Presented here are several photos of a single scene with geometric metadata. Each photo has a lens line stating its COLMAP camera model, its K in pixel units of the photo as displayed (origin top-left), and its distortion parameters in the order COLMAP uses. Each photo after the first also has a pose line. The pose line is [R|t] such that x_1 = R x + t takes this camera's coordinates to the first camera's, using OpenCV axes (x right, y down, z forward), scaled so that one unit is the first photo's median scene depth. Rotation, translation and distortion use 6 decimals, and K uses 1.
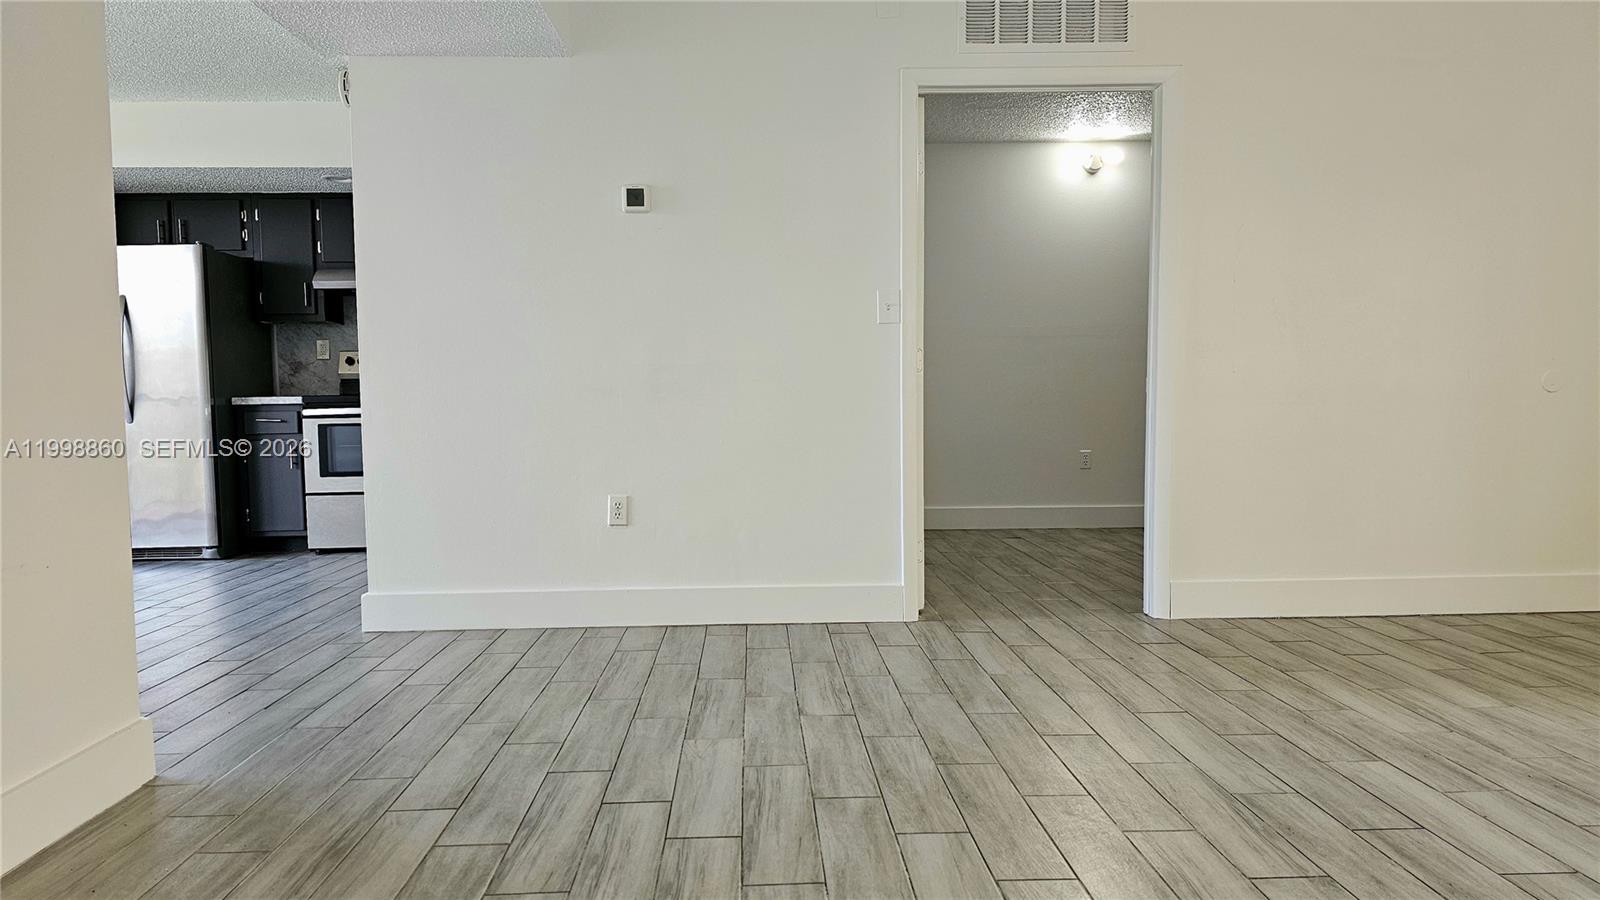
lens RADIAL K [[1076.0, 0, 800.0], [0, 1076.0, 450.0], [0, 0, 1]] dist [0.098140, -0.083993]
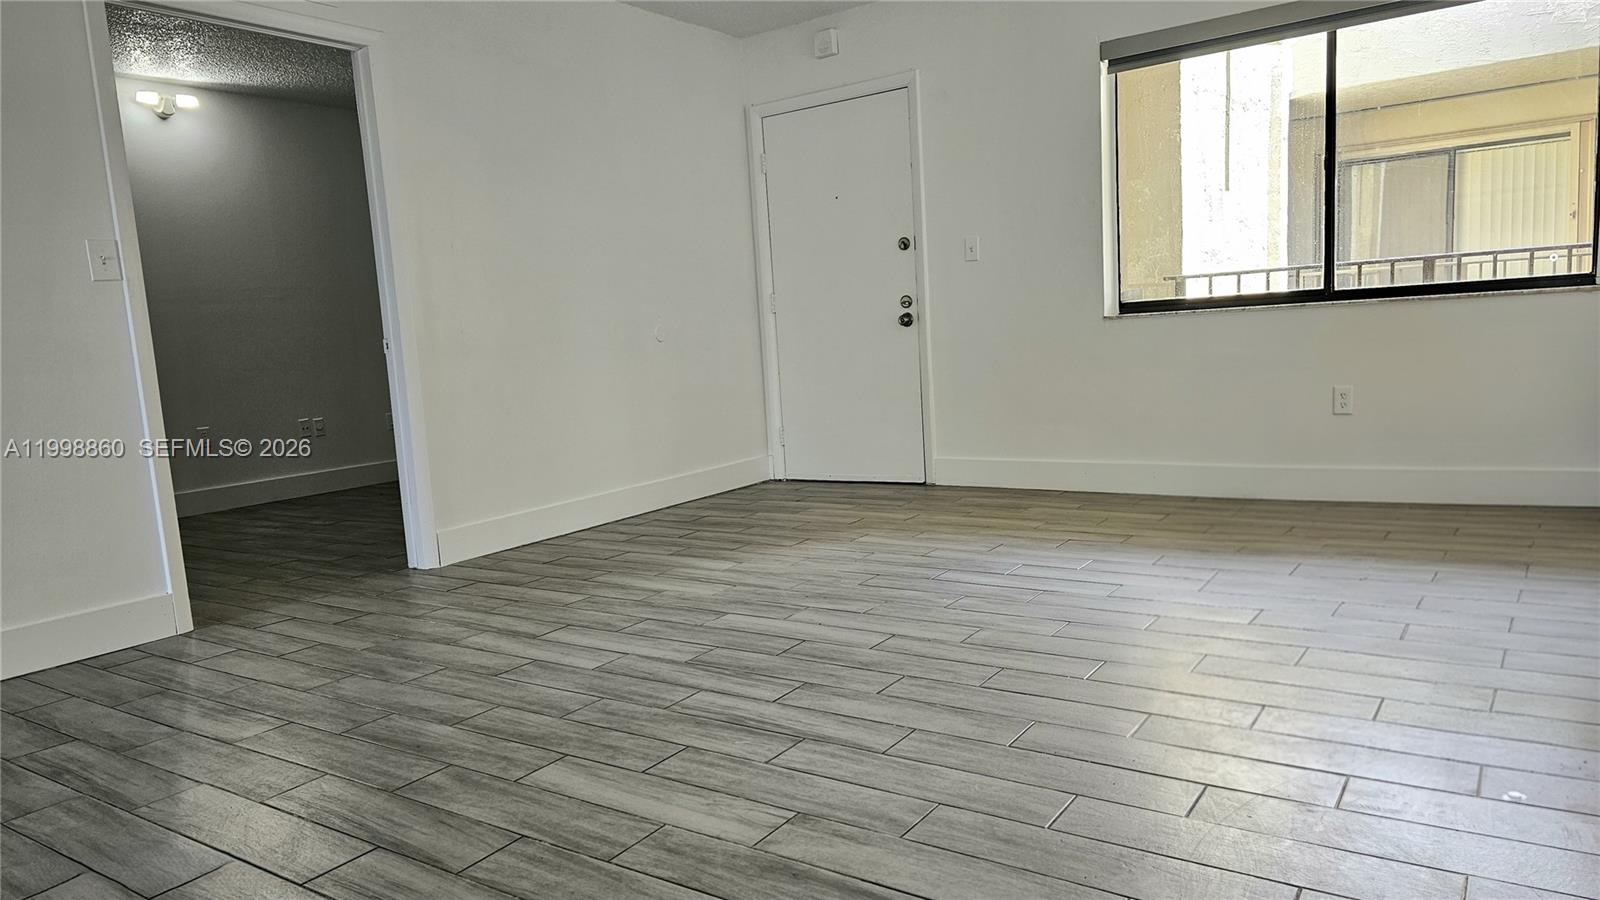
lens RADIAL K [[1075.6, 0, 800.0], [0, 1075.6, 450.0], [0, 0, 1]] dist [0.034710, -0.002454]
pose [[0.599646, -0.118609, 0.791427, -0.376775], [0.097460, 0.992418, 0.074887, -0.001906], [-0.794308, 0.032227, 0.606659, 0.124427]]
